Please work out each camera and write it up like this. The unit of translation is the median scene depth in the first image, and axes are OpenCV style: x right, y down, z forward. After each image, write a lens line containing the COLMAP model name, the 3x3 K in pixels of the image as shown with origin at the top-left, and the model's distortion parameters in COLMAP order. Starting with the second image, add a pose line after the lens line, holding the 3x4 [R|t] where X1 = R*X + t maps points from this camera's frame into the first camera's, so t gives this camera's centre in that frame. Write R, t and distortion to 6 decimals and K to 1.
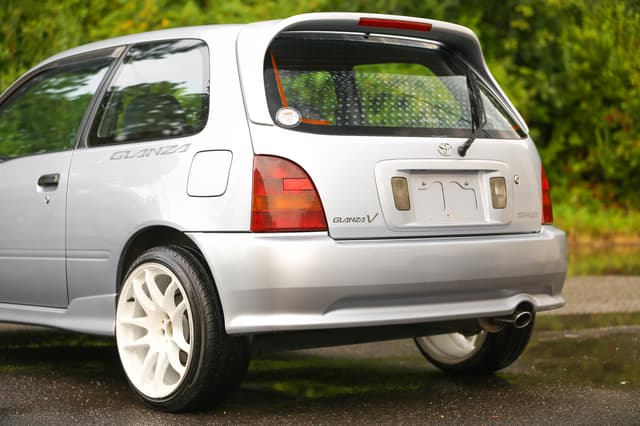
lens RADIAL K [[1490.3, 0, 320.0], [0, 1490.3, 212.9], [0, 0, 1]] dist [-0.222076, 0.119562]
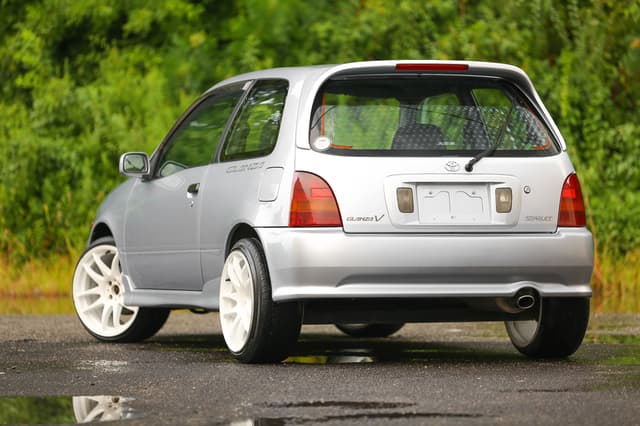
lens RADIAL K [[3039.0, 0, 323.0], [0, 3039.0, 212.1], [0, 0, 1]] dist [1.482235, -1.672629]
pose [[0.941581, 0.007639, -0.336699, 0.870043], [-0.011919, 0.999872, -0.010647, 0.026642], [0.336575, 0.014038, 0.941552, -1.535194]]
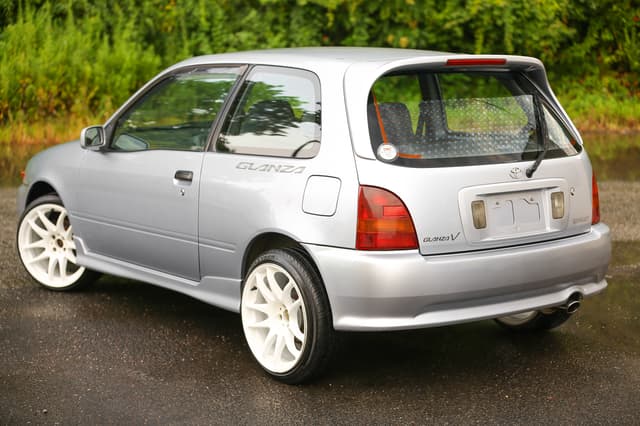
lens RADIAL K [[1269.7, 0, 319.2], [0, 1269.7, 214.1], [0, 0, 1]] dist [-0.274373, 0.008019]
pose [[0.998737, 0.018474, -0.046722, -0.026343], [-0.012300, 0.991551, 0.129134, -0.139274], [0.048713, -0.128397, 0.990526, -0.025028]]
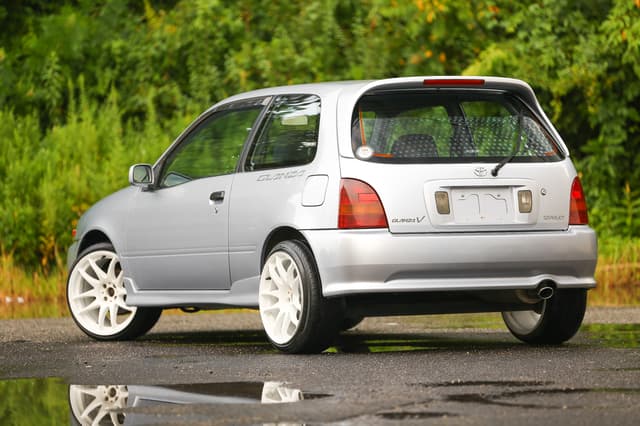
lens RADIAL K [[3011.3, 0, 319.1], [0, 3011.3, 213.6], [0, 0, 1]] dist [1.302574, -1.722716]
pose [[0.979447, -0.009473, -0.201481, 0.516724], [0.006705, 0.999874, -0.014415, 0.038473], [0.201592, 0.012768, 0.979386, -1.879073]]
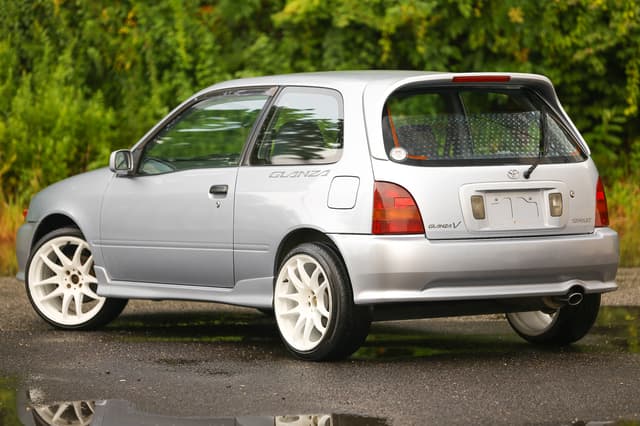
lens RADIAL K [[3011.3, 0, 319.1], [0, 3011.3, 213.6], [0, 0, 1]] dist [1.302574, -1.722716]
pose [[0.997211, 0.006943, -0.074309, 0.112987], [-0.004844, 0.999585, 0.028392, -0.084822], [0.074475, -0.027953, 0.996831, -1.812658]]
